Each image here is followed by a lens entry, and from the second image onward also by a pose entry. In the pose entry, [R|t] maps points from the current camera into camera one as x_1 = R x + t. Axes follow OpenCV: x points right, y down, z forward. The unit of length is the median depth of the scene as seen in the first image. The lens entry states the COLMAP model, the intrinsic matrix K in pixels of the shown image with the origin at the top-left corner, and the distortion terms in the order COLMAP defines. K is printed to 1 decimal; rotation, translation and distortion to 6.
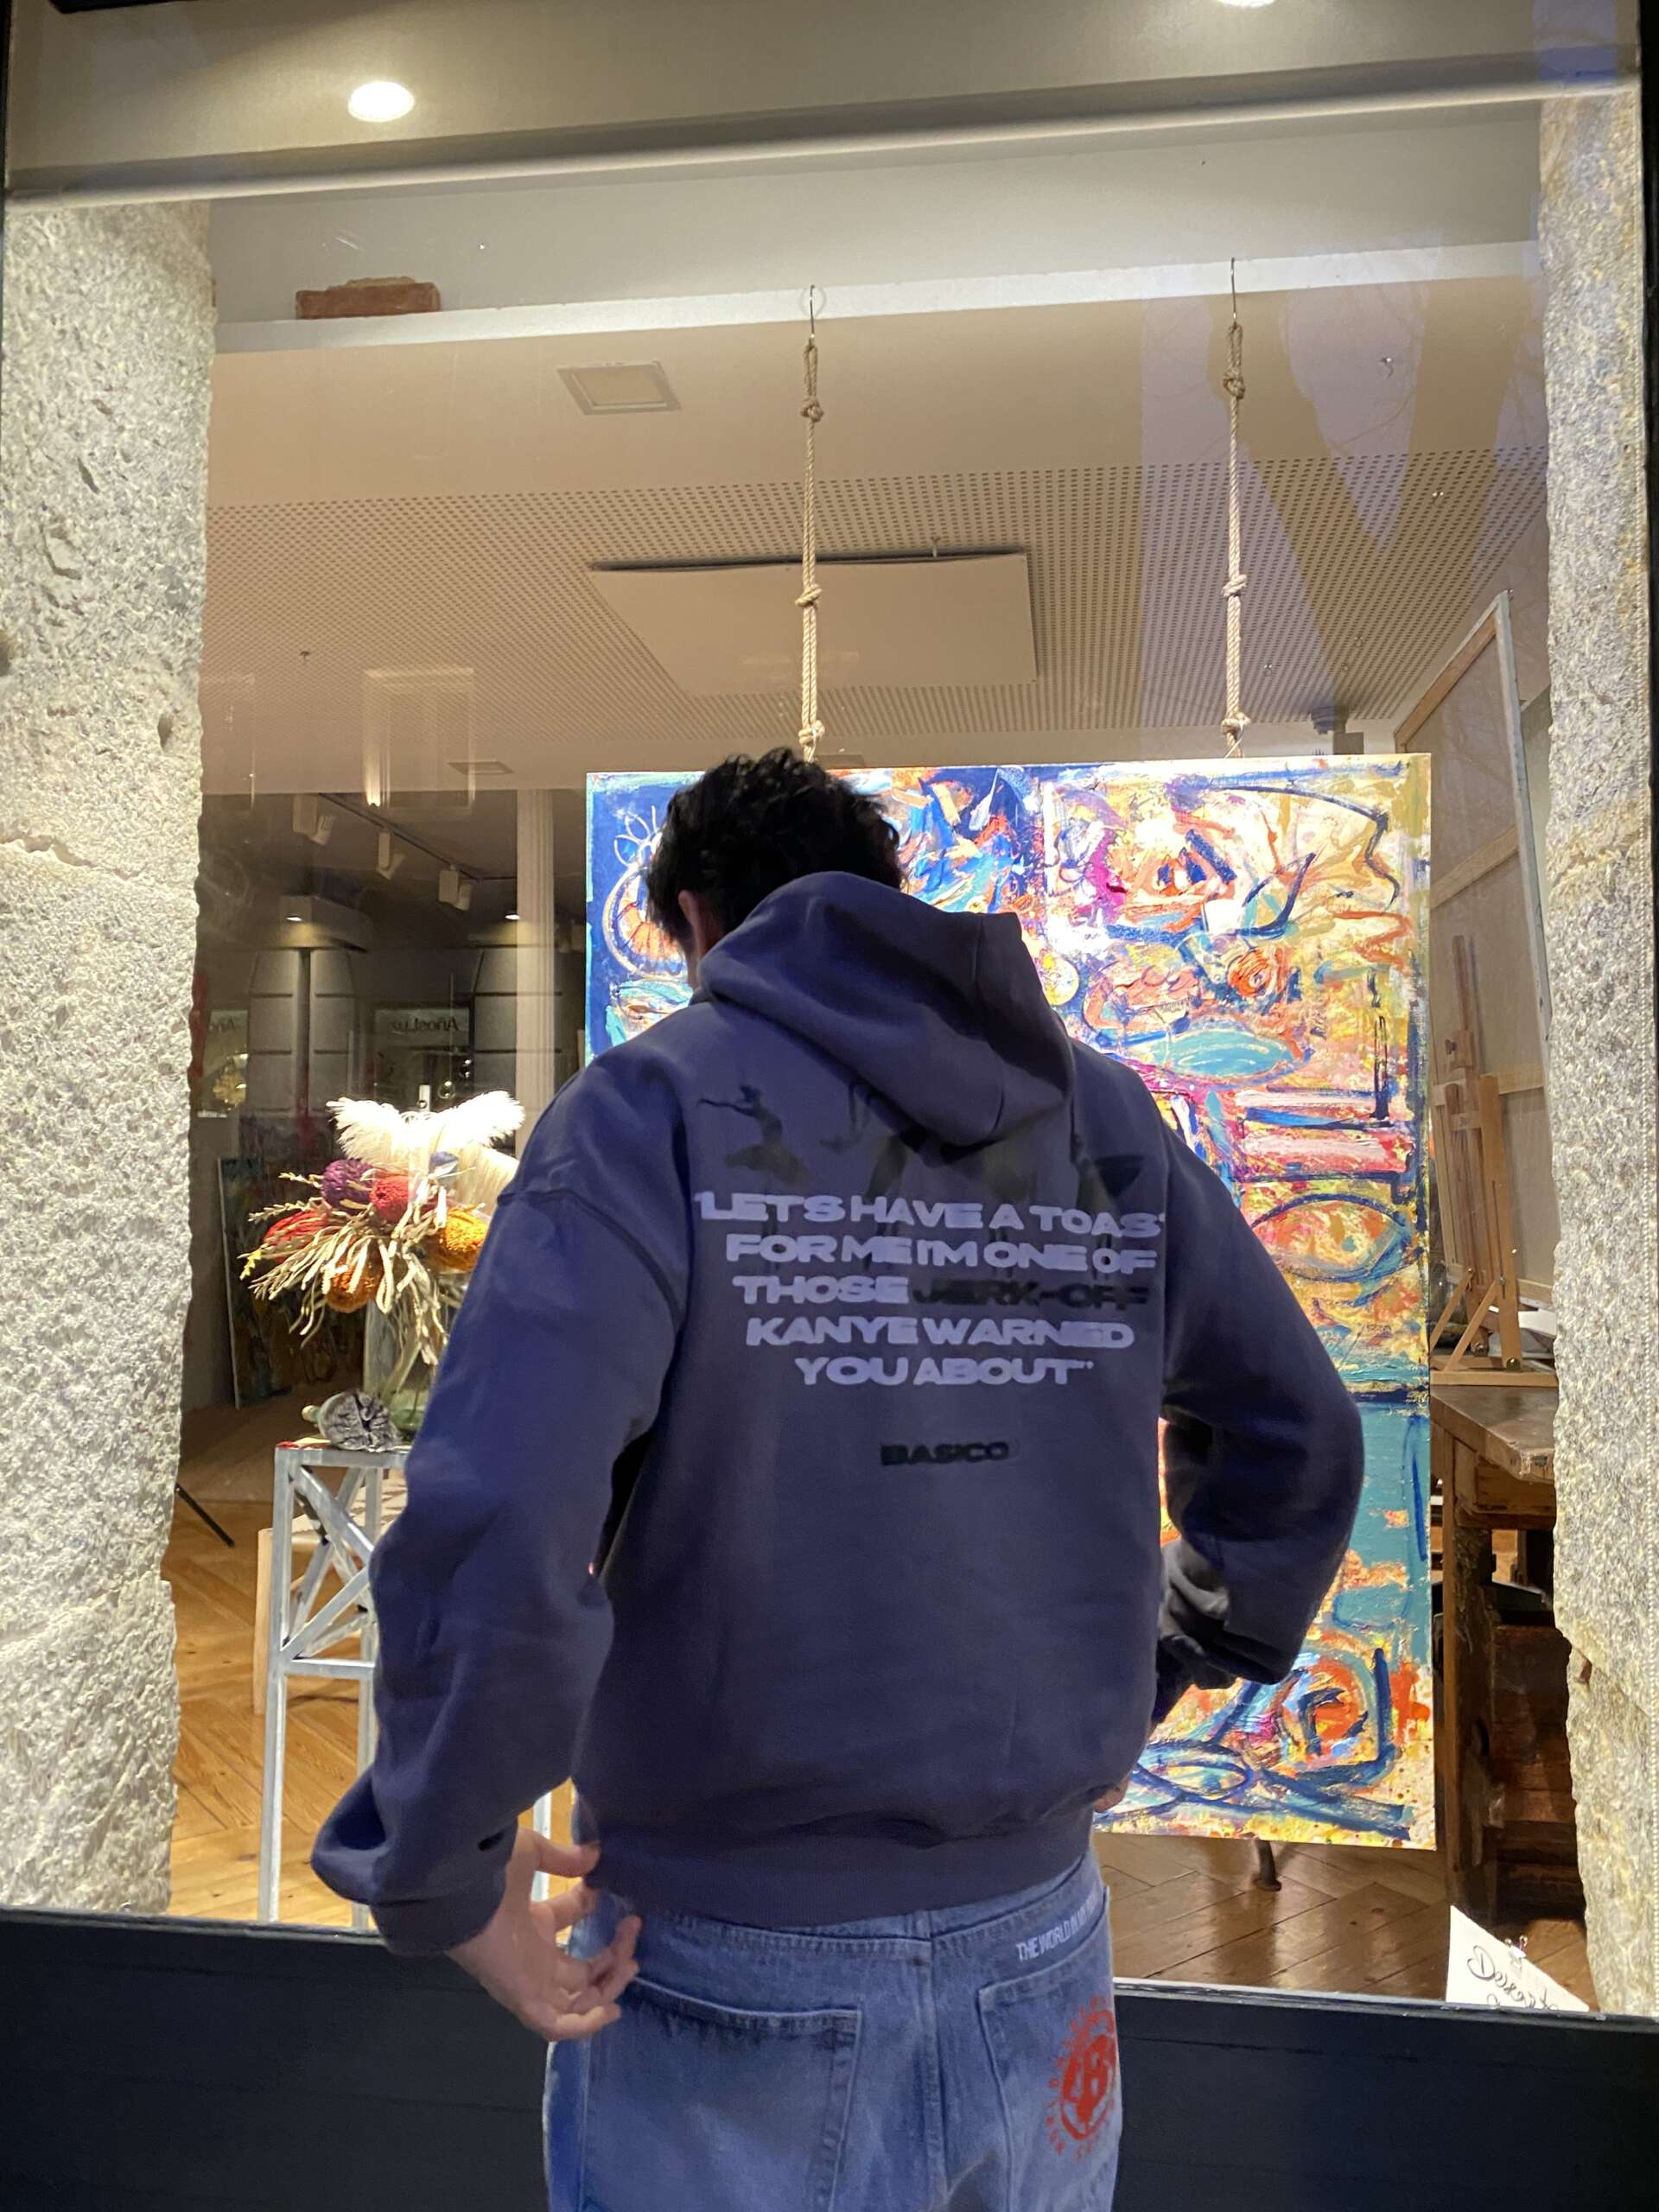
lens RADIAL K [[1641.6, 0, 815.3], [0, 1641.6, 1099.5], [0, 0, 1]] dist [0.004551, -0.005009]
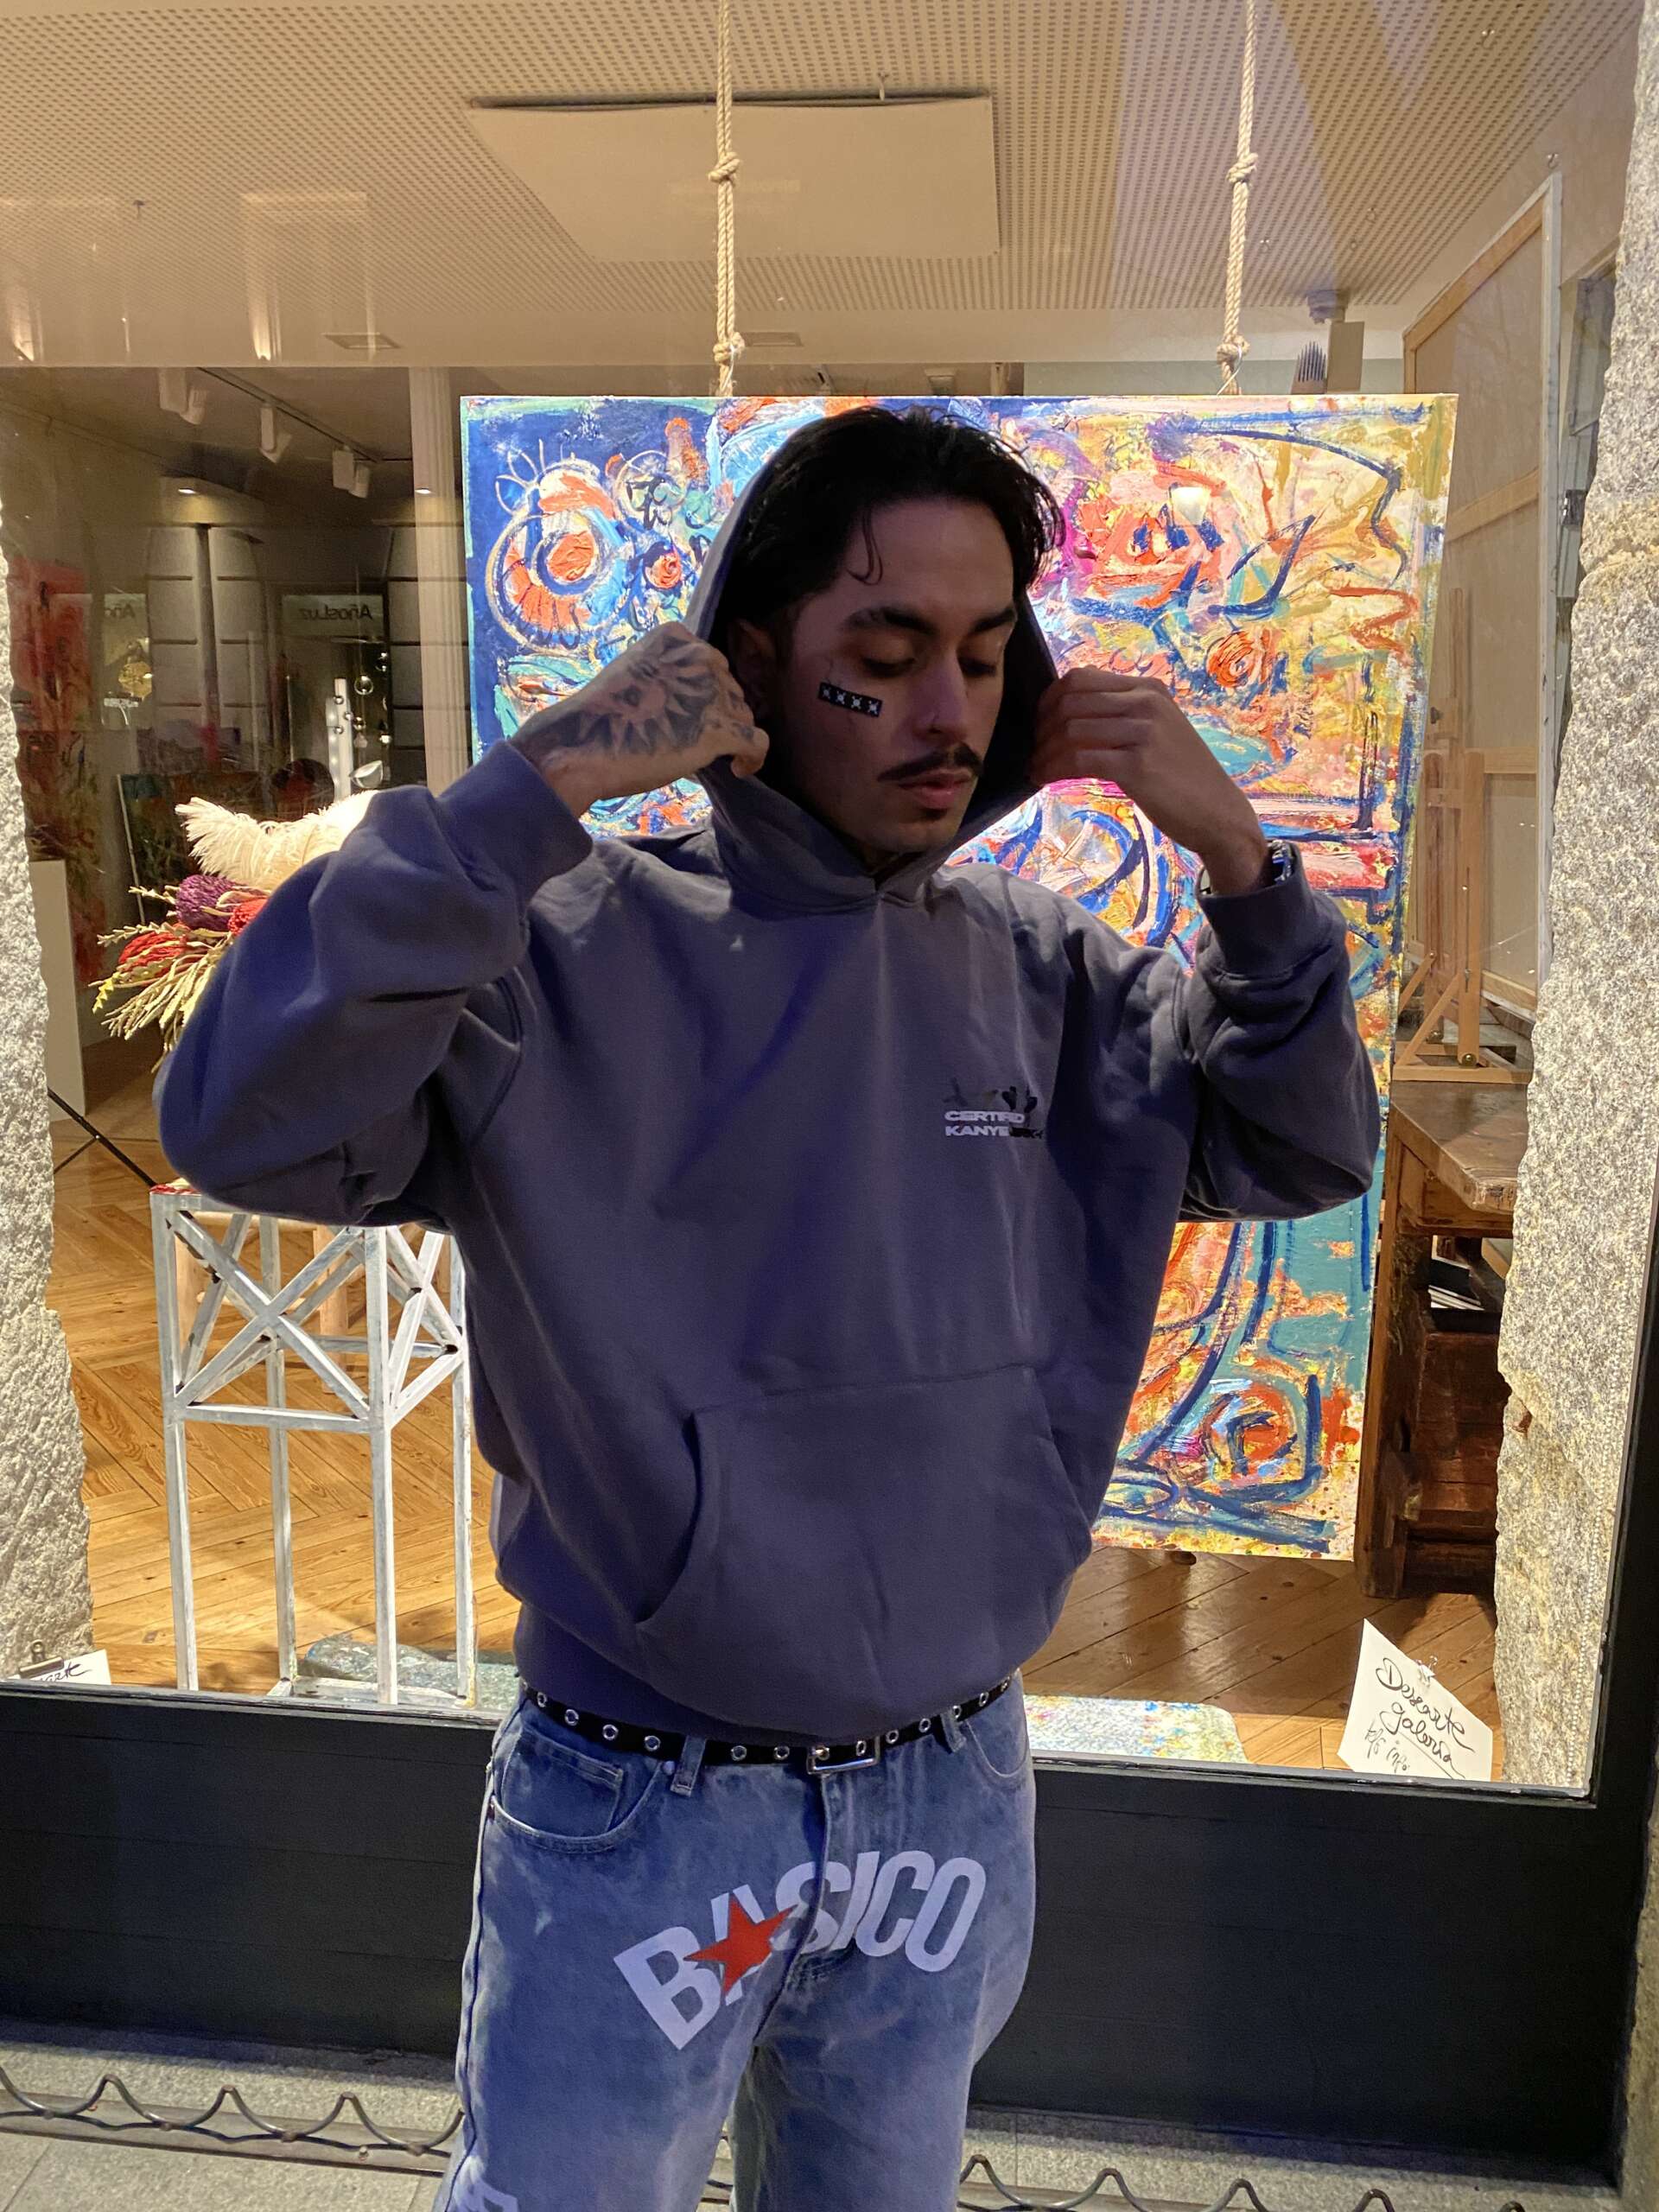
lens RADIAL K [[1641.6, 0, 815.3], [0, 1641.6, 1099.5], [0, 0, 1]] dist [0.004551, -0.005009]
pose [[0.999373, -0.002606, 0.035298, 0.011944], [-0.006158, 0.969279, 0.245887, -0.064202], [-0.034854, -0.245951, 0.968655, 0.101051]]
